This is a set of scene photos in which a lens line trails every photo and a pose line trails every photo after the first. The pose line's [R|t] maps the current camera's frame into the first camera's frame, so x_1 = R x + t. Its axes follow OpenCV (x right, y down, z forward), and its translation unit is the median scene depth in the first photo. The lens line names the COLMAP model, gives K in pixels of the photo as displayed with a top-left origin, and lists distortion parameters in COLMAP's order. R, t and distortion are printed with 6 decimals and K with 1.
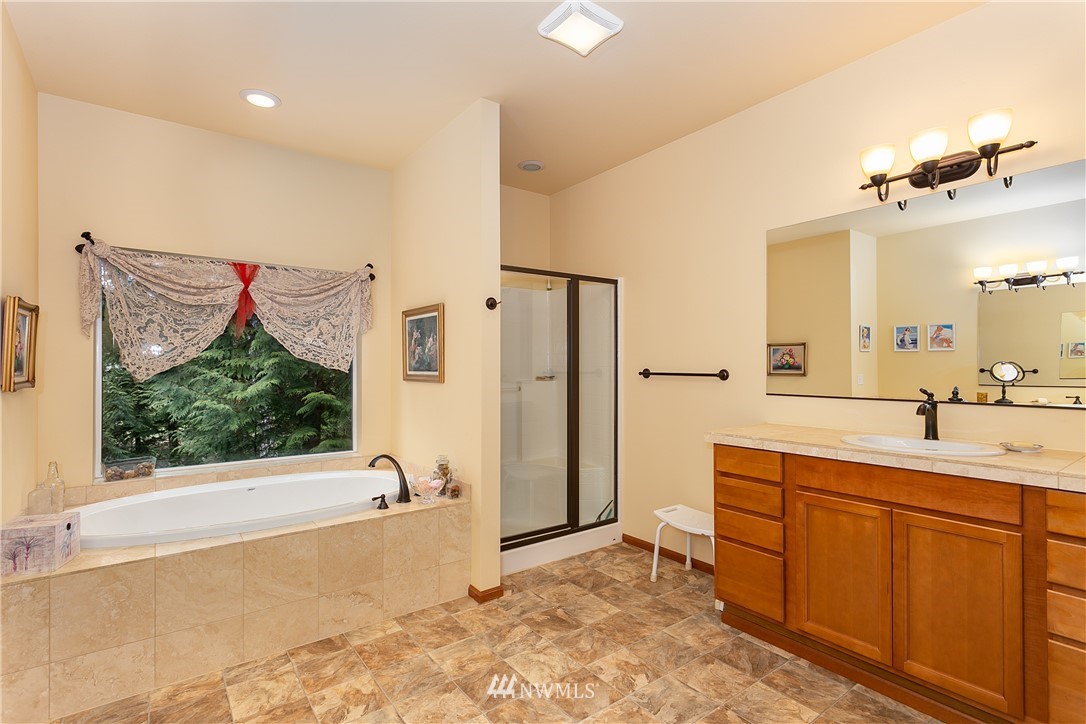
lens RADIAL K [[514.8, 0, 540.7], [0, 514.8, 367.4], [0, 0, 1]] dist [0.001719, -0.000556]
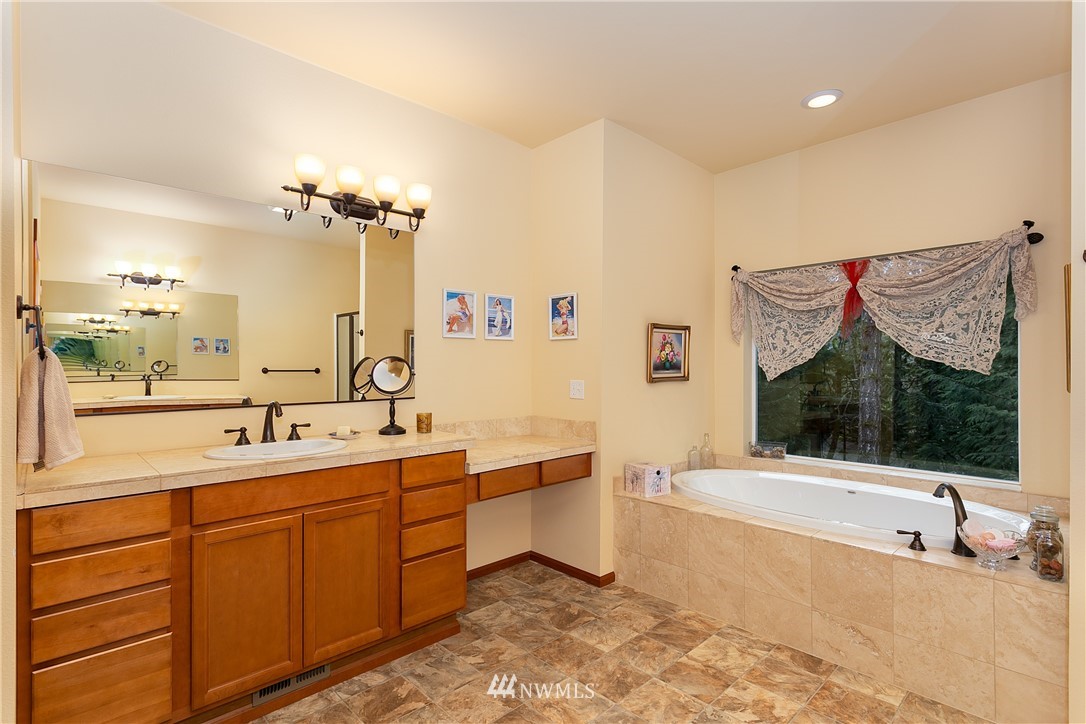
lens RADIAL K [[514.8, 0, 509.8], [0, 514.8, 361.5], [0, 0, 1]] dist [0.001719, -0.000556]
pose [[0.098685, -0.010744, -0.995061, 0.361312], [-0.001589, 0.999939, -0.010954, 0.000473], [0.995117, 0.002662, 0.098662, 0.274804]]
